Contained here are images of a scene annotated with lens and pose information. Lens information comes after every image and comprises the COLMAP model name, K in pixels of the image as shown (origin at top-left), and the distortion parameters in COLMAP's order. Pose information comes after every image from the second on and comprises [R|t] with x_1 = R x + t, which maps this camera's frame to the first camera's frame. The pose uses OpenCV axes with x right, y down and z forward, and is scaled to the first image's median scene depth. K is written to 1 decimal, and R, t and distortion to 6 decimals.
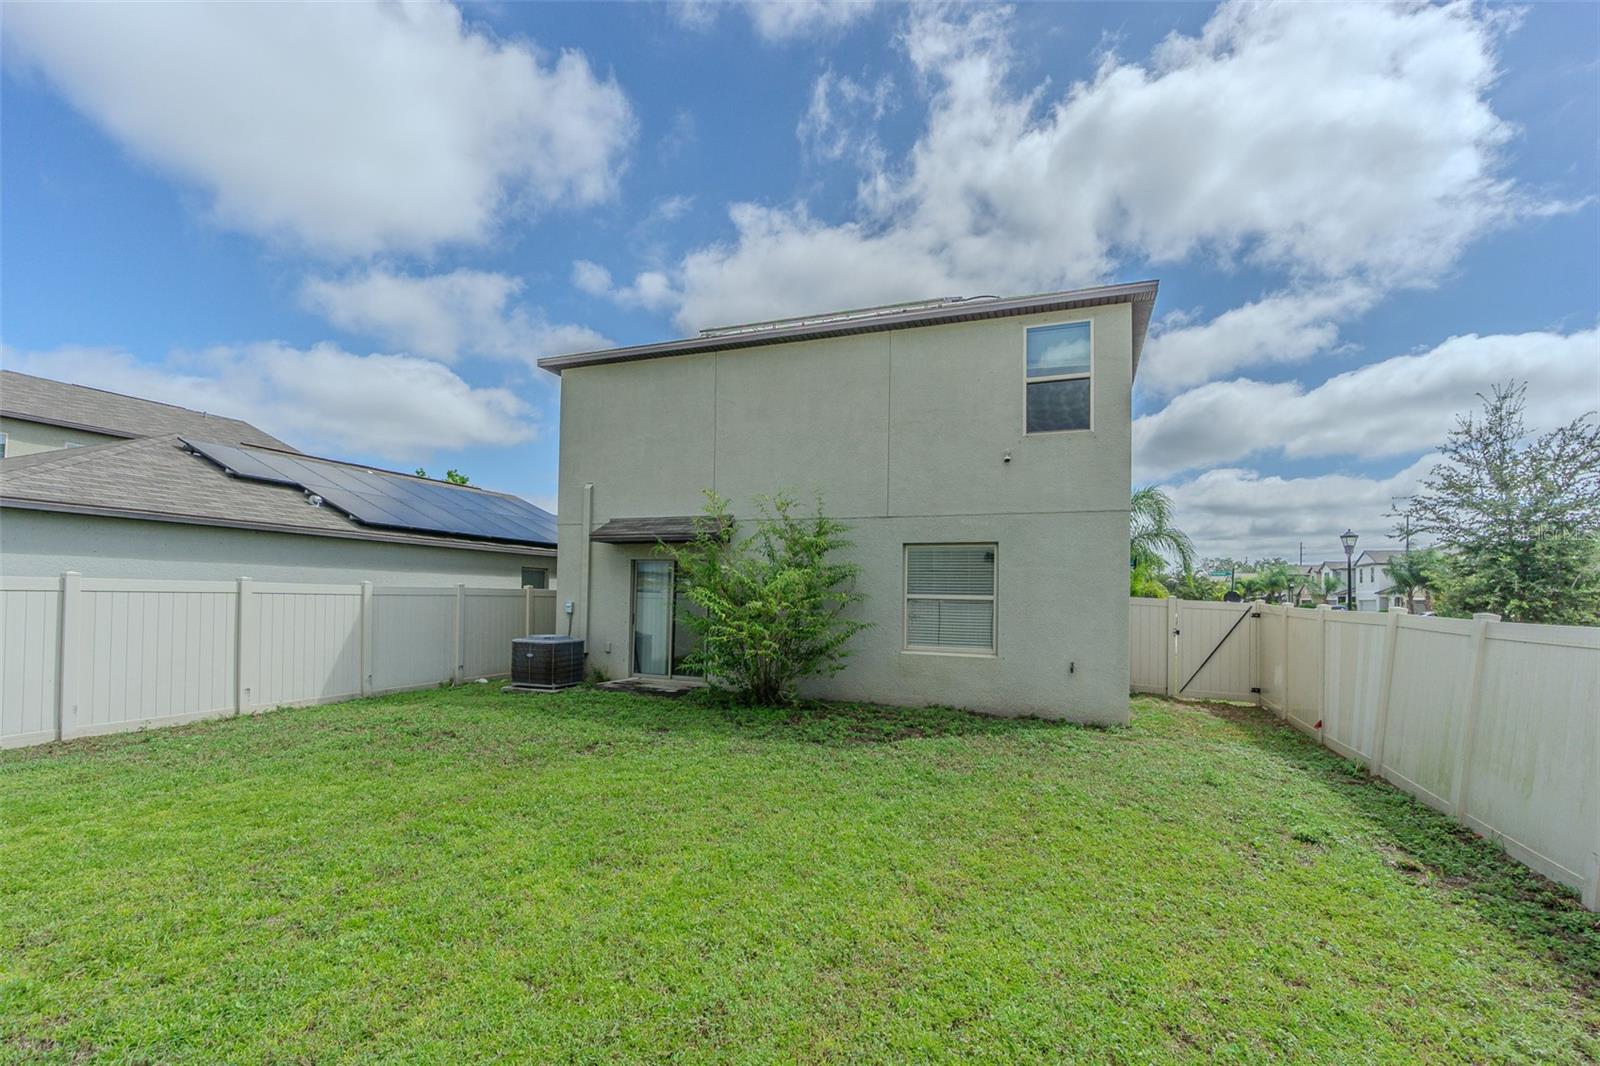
lens RADIAL K [[723.8, 0, 801.9], [0, 723.8, 593.3], [0, 0, 1]] dist [0.001834, 0.000190]
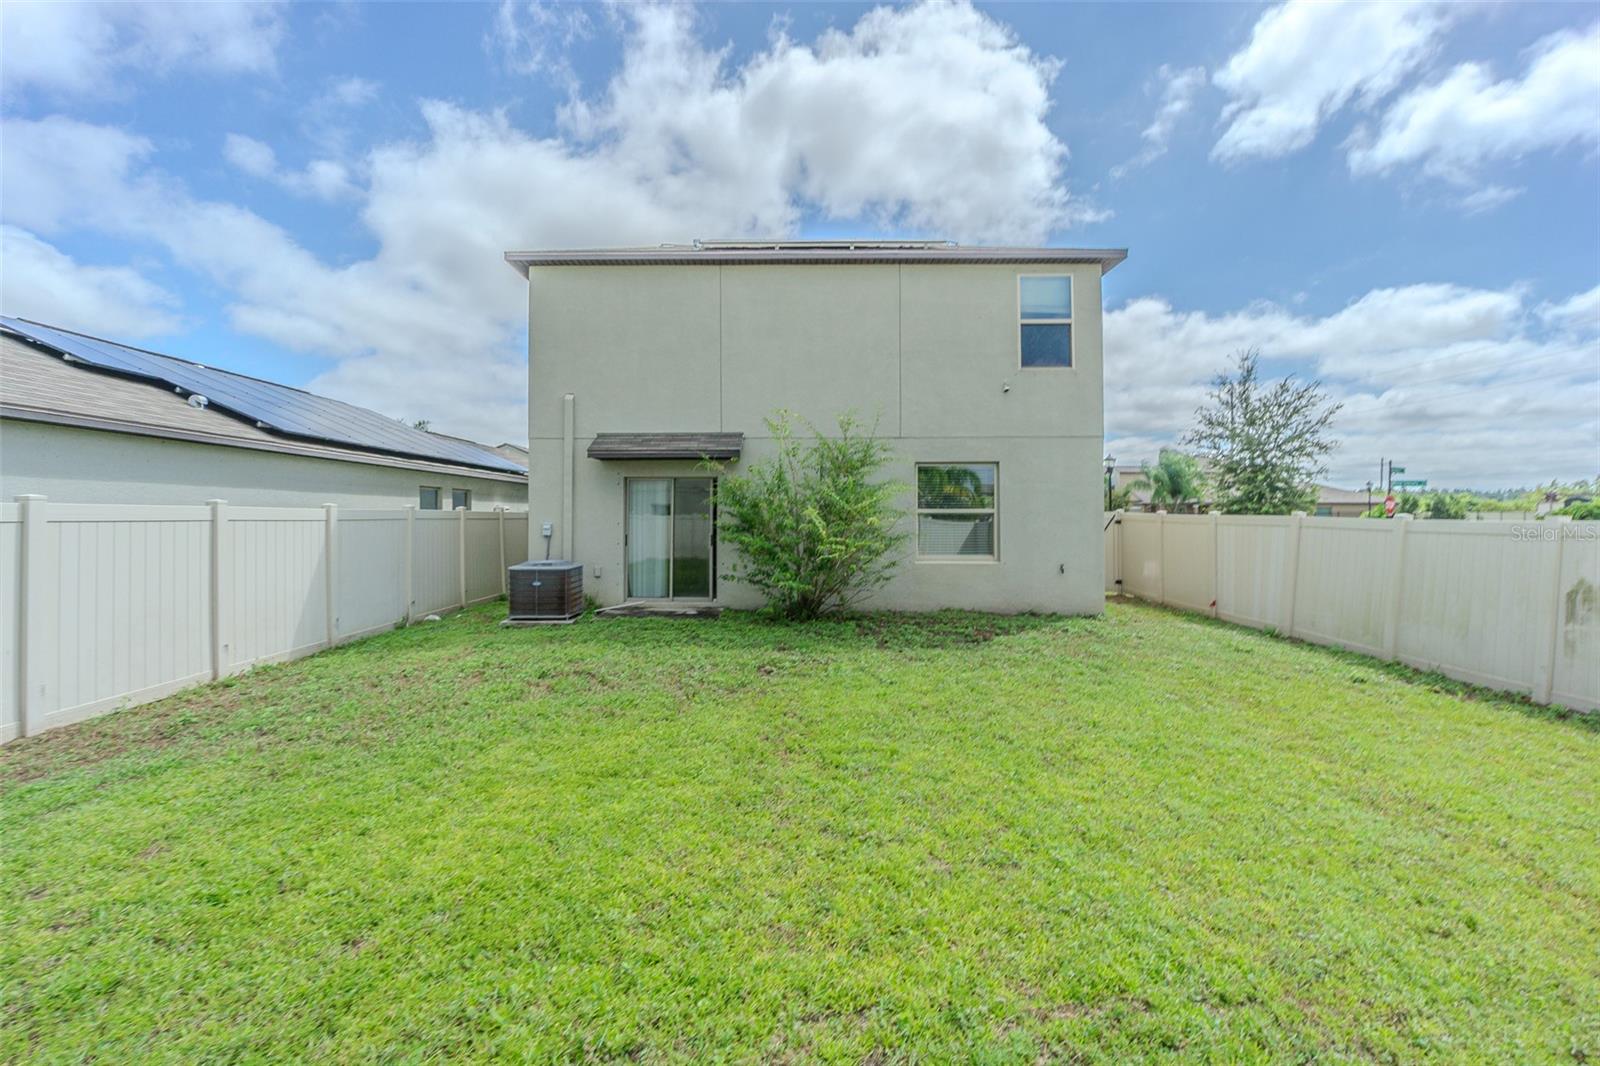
lens RADIAL K [[699.9, 0, 801.3], [0, 699.9, 509.6], [0, 0, 1]] dist [-0.000245, 0.000063]
pose [[0.935464, -0.016177, 0.353052, -0.375797], [0.016302, 0.999864, 0.002620, -0.003404], [-0.353047, 0.003304, 0.935600, 0.073500]]
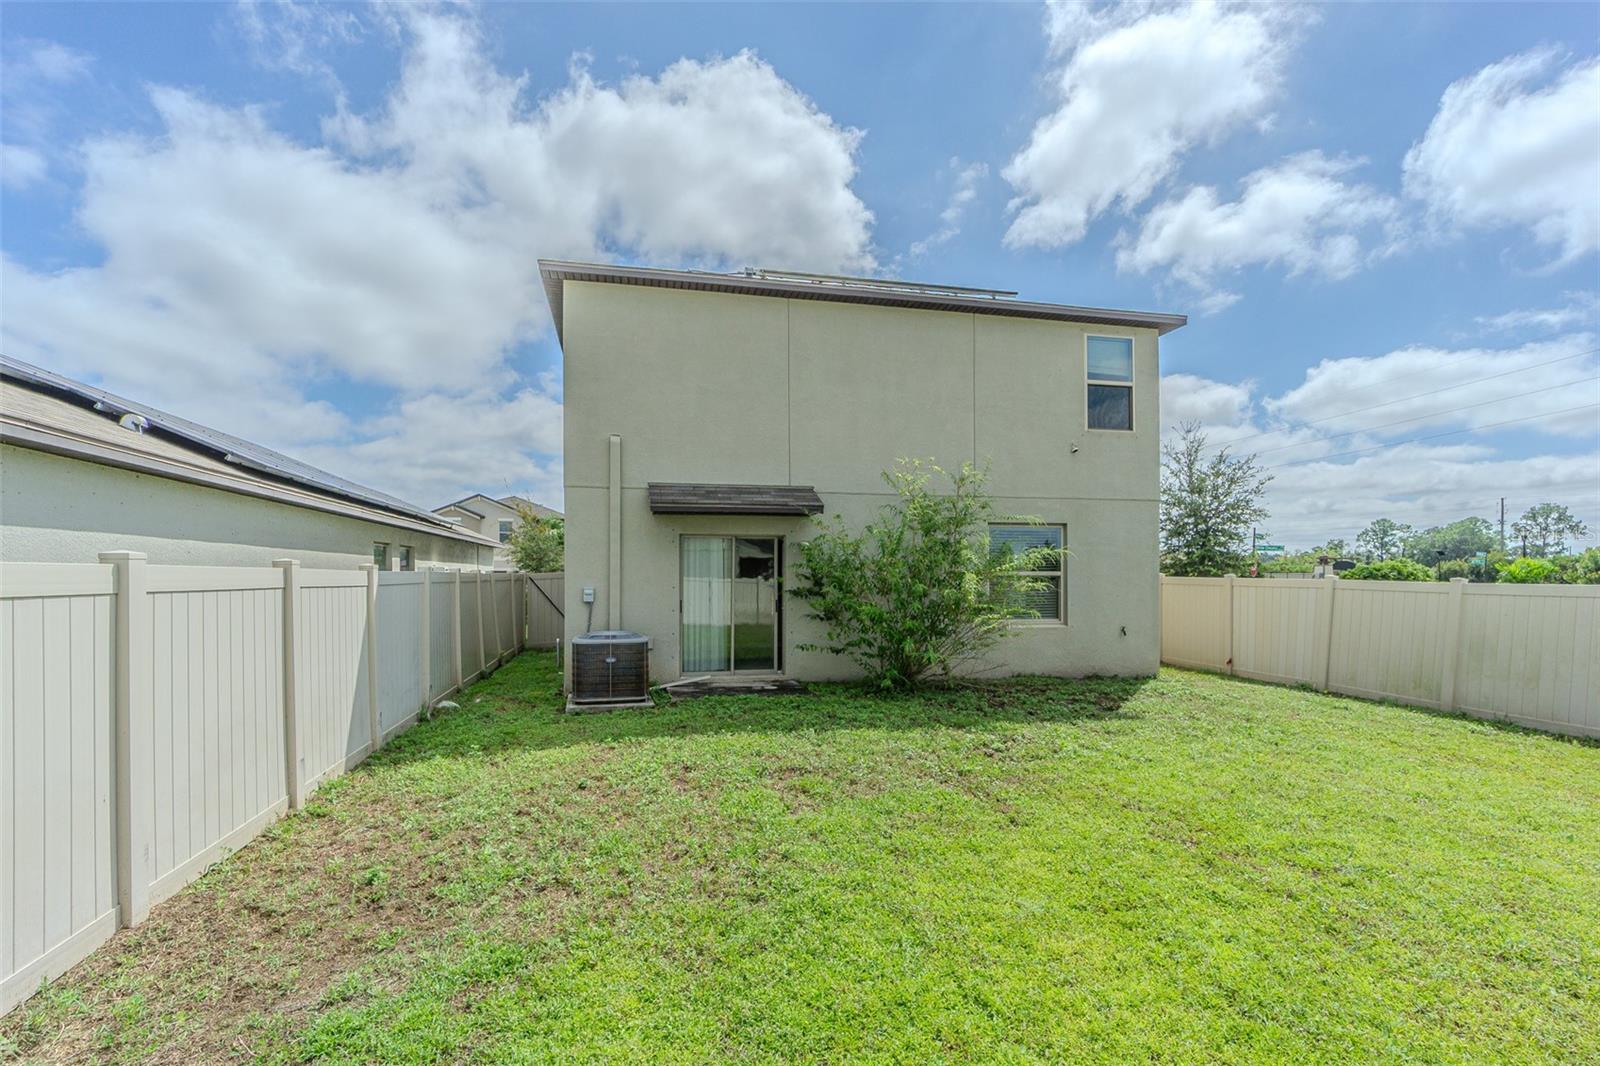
lens RADIAL K [[707.7, 0, 792.1], [0, 707.7, 580.5], [0, 0, 1]] dist [-0.000526, -0.000078]
pose [[0.837074, -0.022974, 0.546608, -0.627232], [0.013452, 0.999680, 0.021417, -0.010814], [-0.546925, -0.010575, 0.837115, 0.290310]]
